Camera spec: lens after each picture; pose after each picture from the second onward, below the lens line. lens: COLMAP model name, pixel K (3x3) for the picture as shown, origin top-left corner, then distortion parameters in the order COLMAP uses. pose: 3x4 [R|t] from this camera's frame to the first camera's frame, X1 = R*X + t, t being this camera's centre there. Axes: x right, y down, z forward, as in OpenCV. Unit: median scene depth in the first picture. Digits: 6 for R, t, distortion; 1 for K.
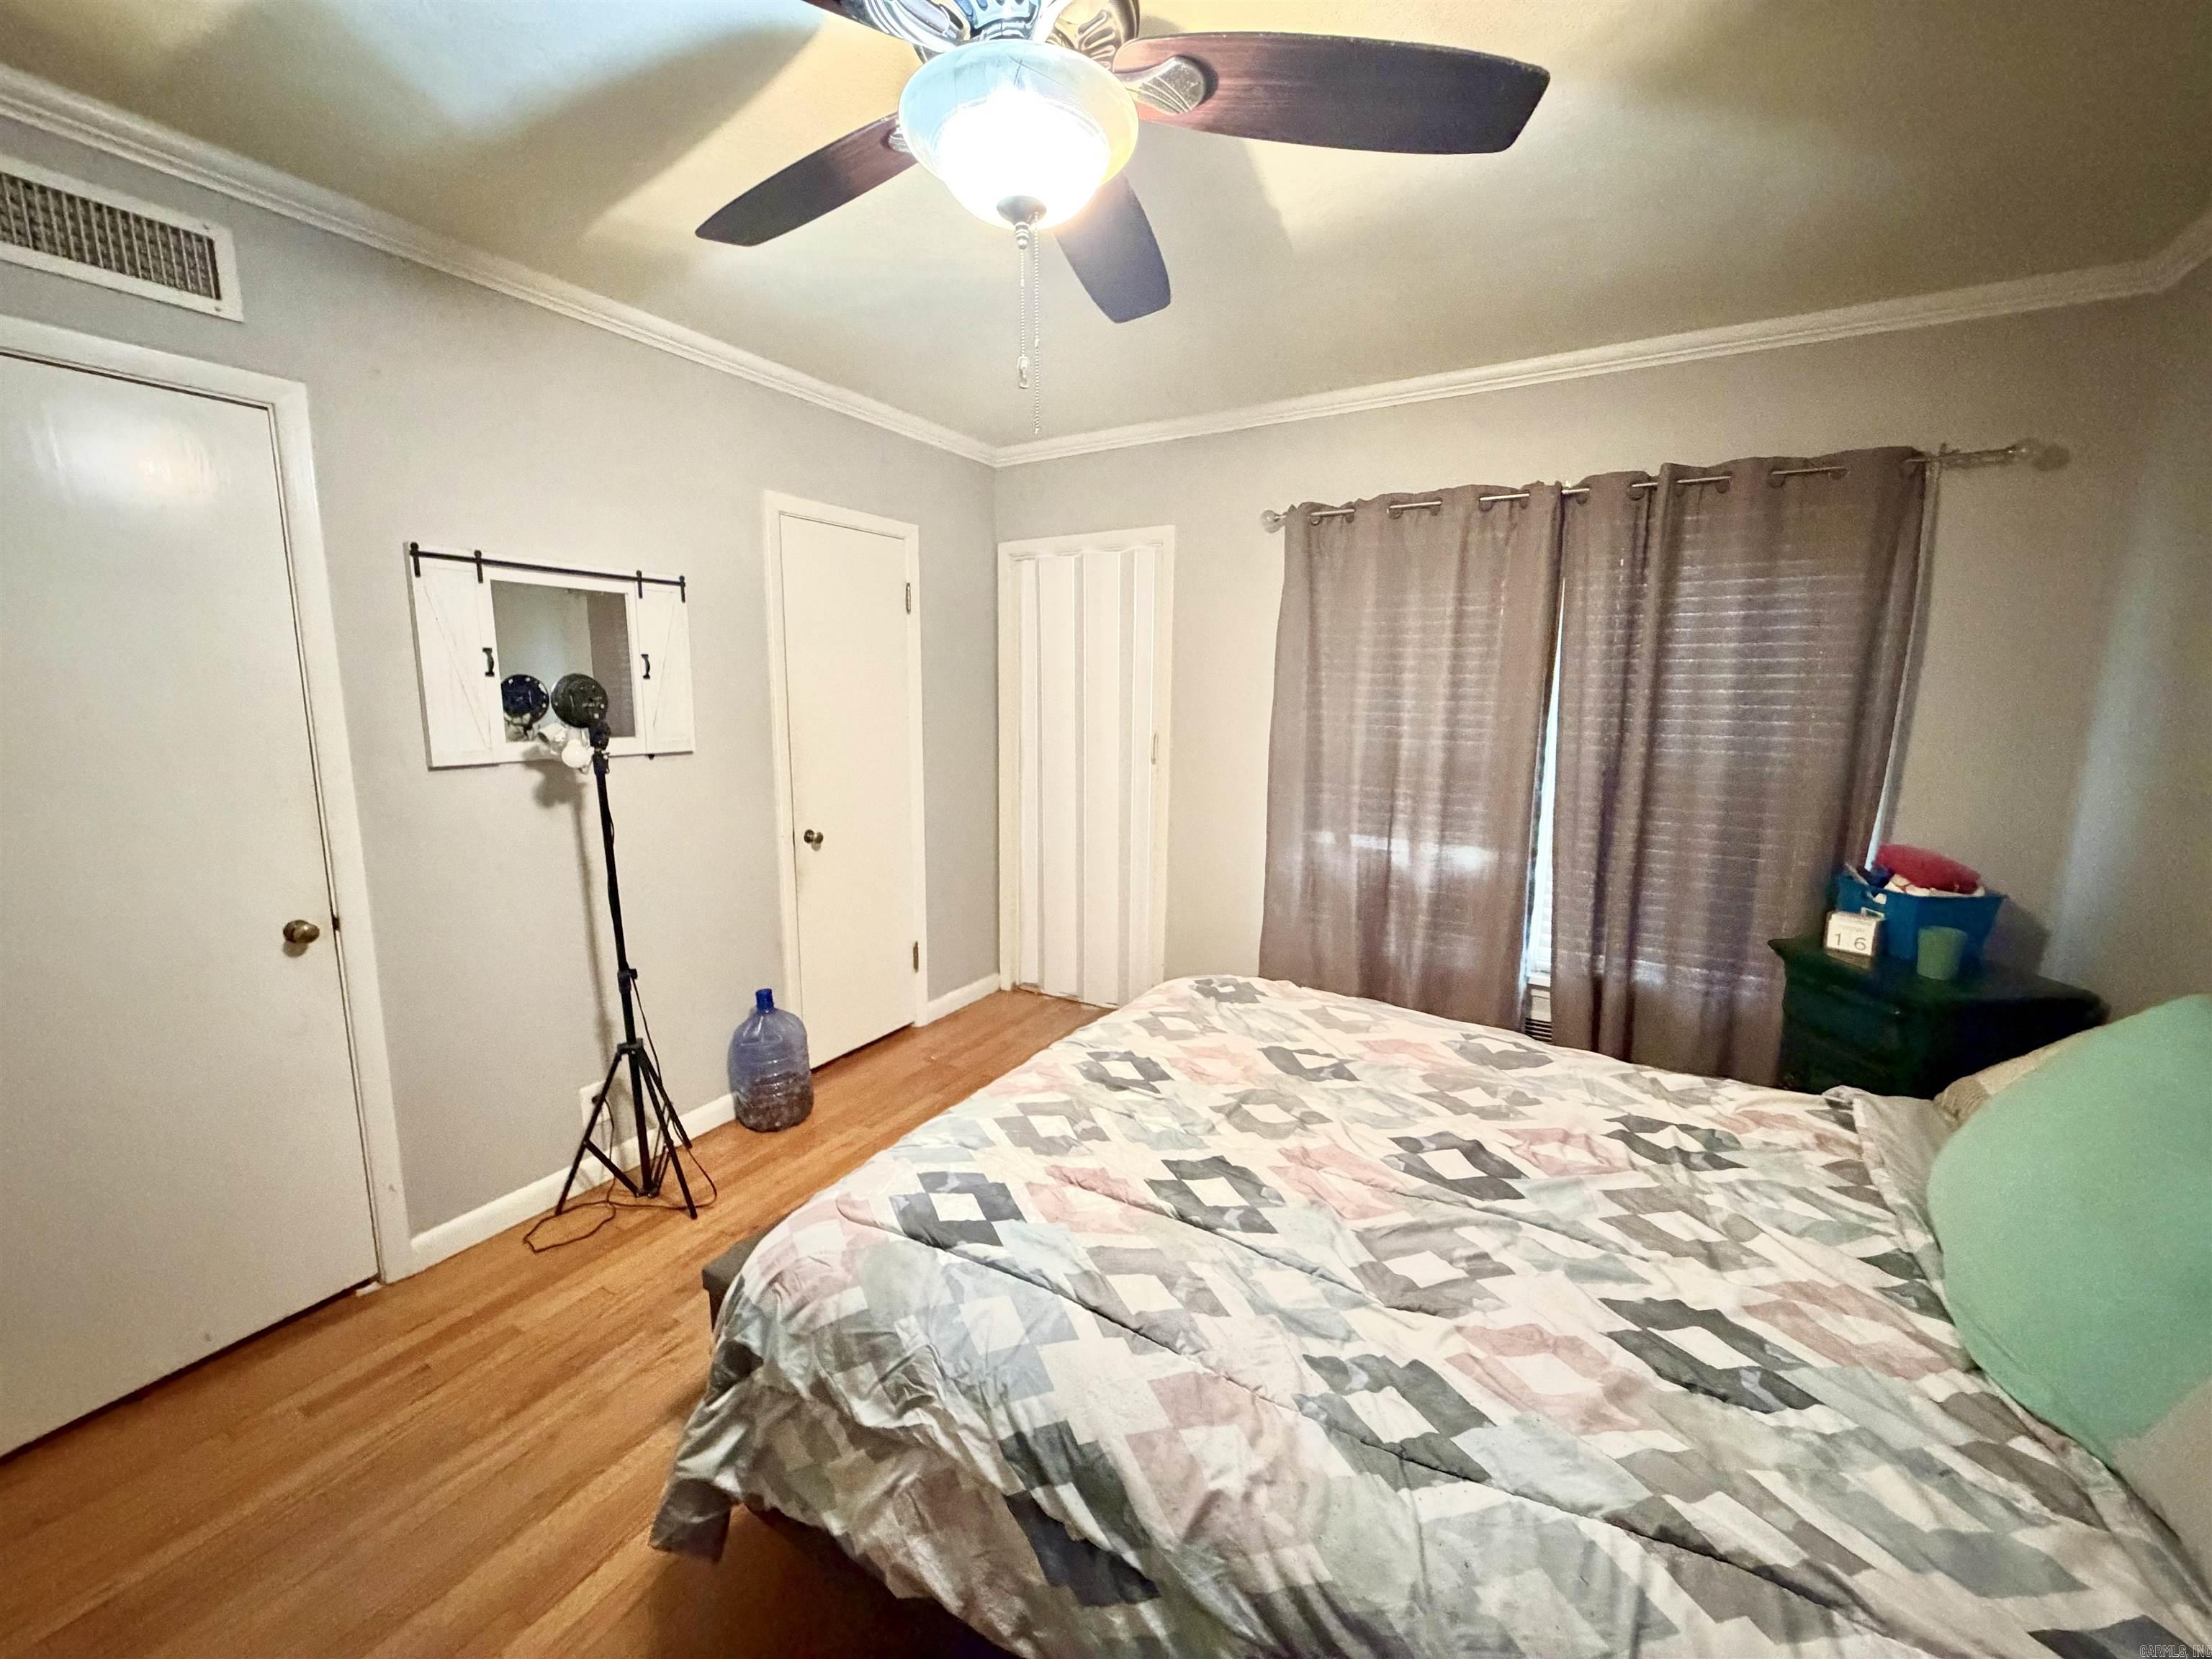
lens RADIAL K [[886.4, 0, 1097.8], [0, 886.4, 823.7], [0, 0, 1]] dist [0.002285, -0.000245]
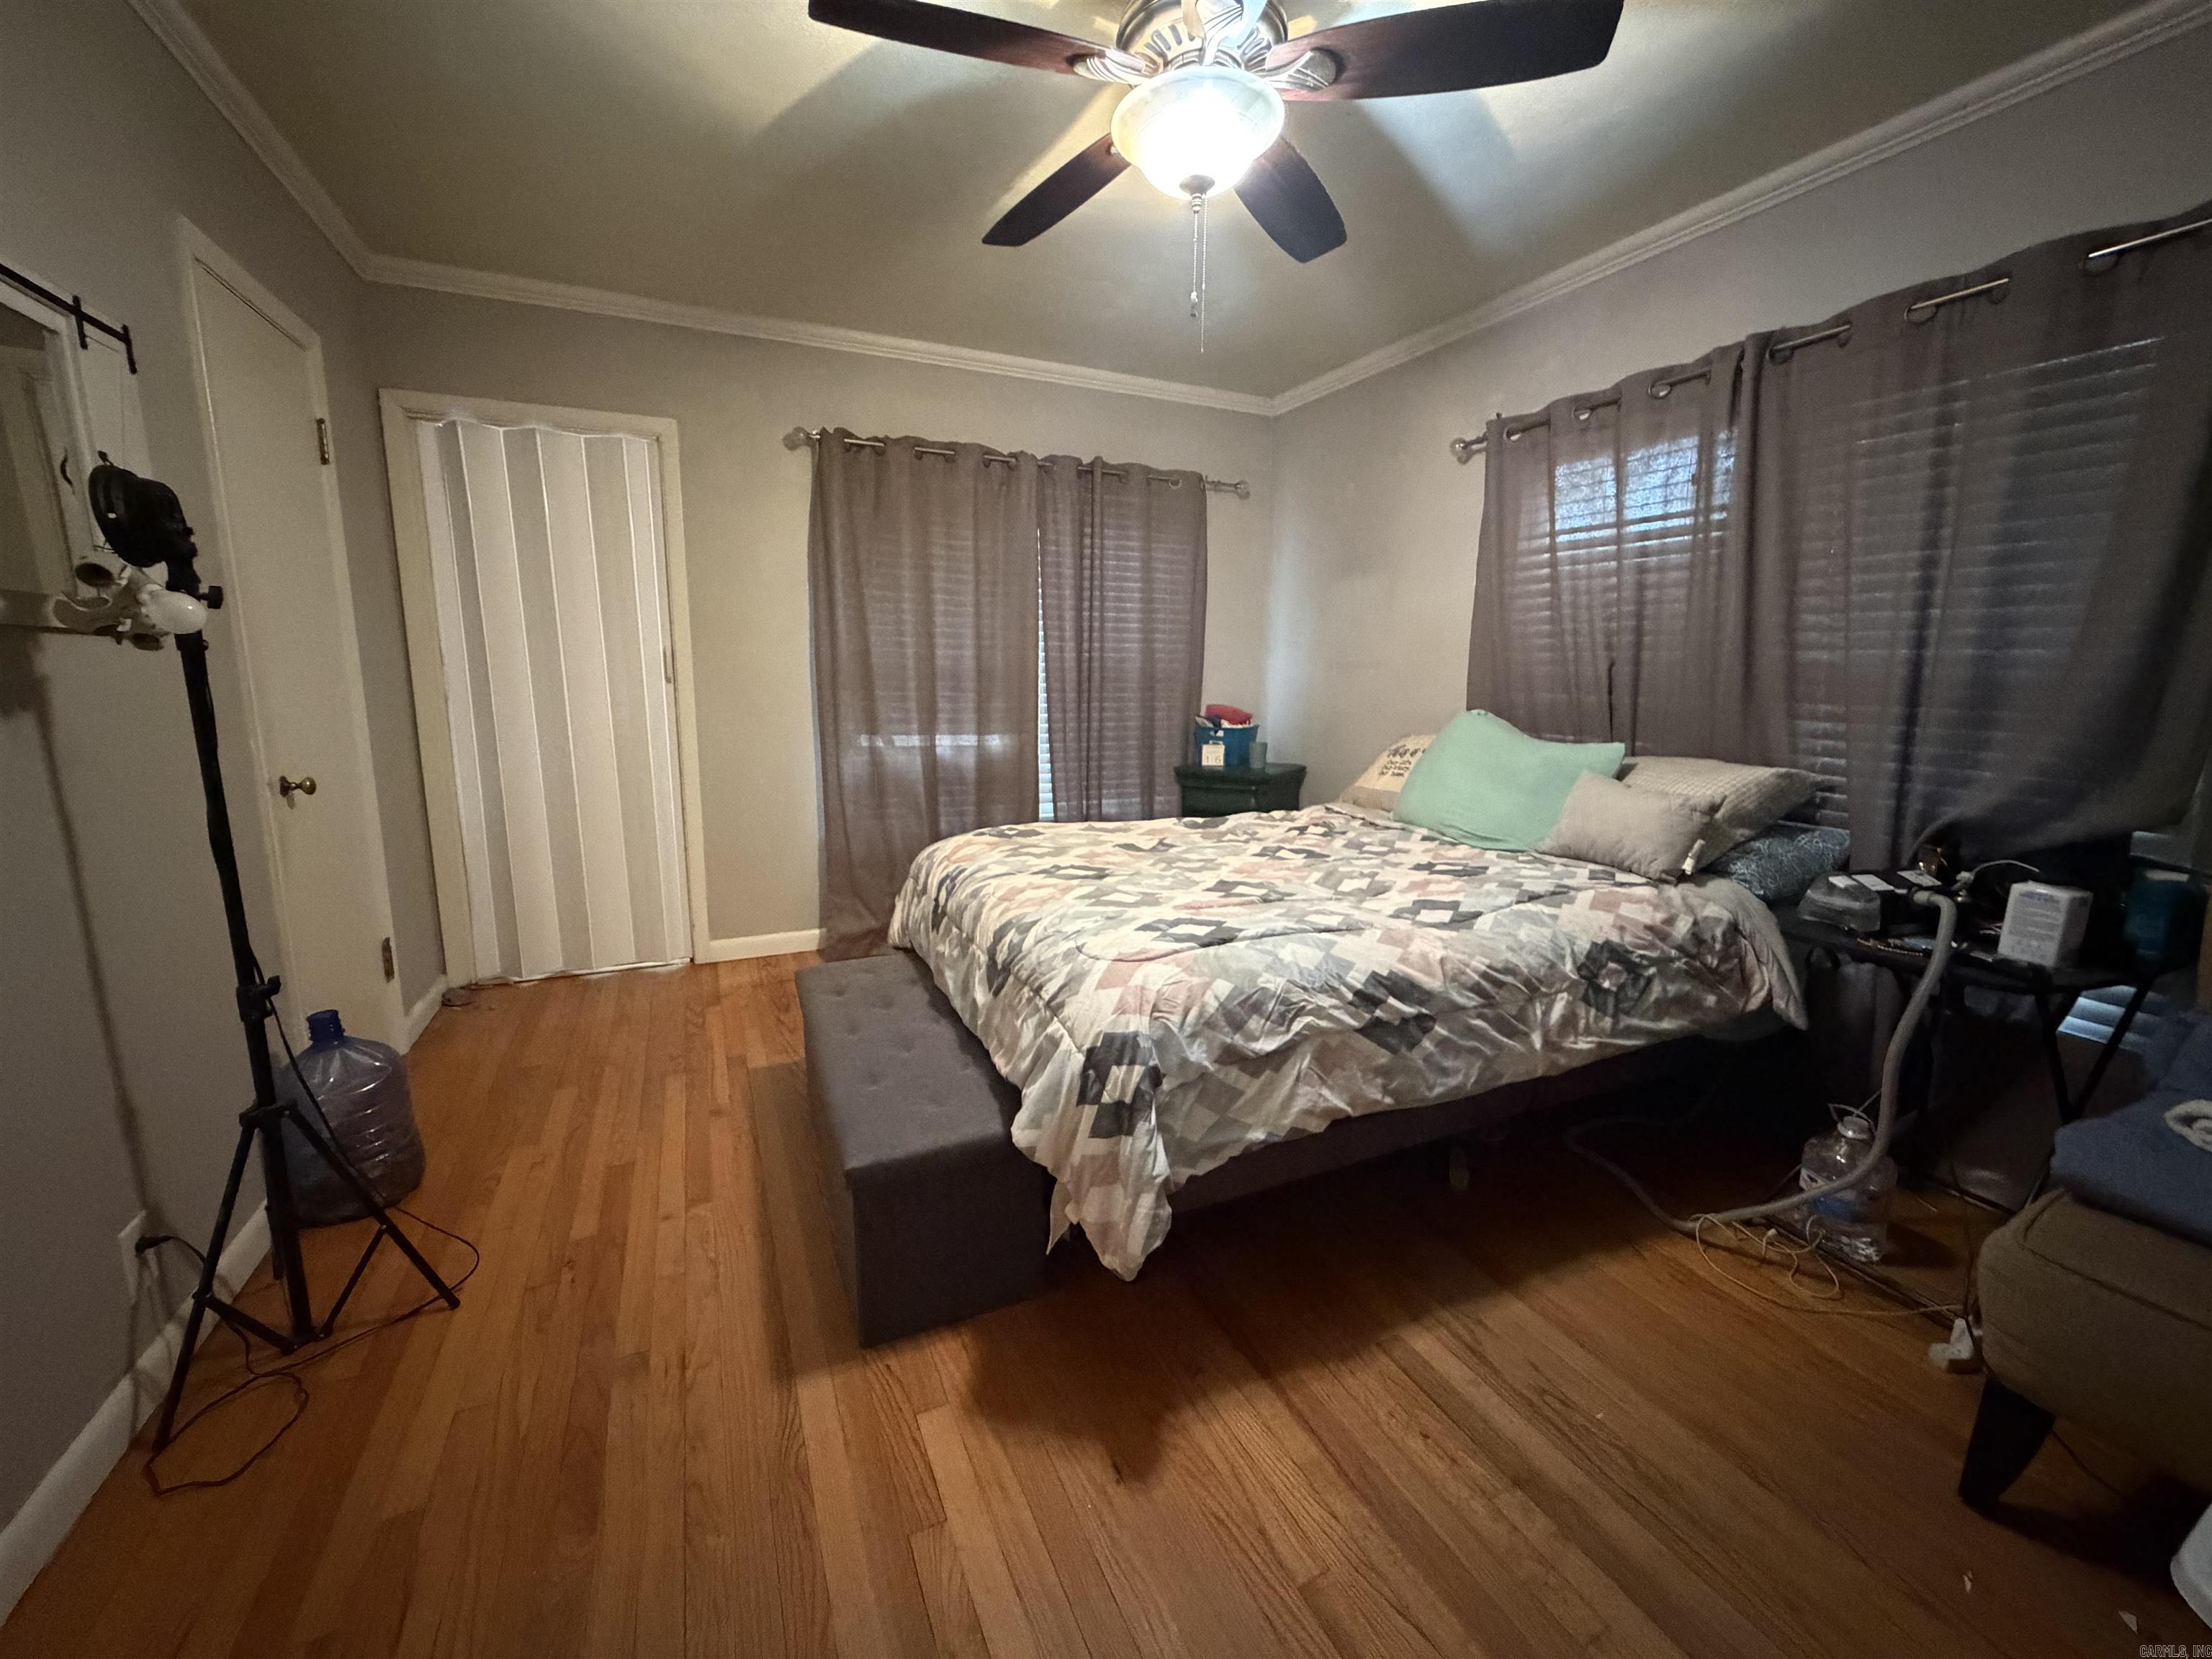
lens RADIAL K [[886.4, 0, 1100.9], [0, 886.4, 828.2], [0, 0, 1]] dist [0.002285, -0.000245]
pose [[0.564957, -0.145362, 0.812215, -1.407113], [0.120062, 0.988365, 0.093375, 0.151330], [-0.816339, 0.044763, 0.575836, 0.363715]]
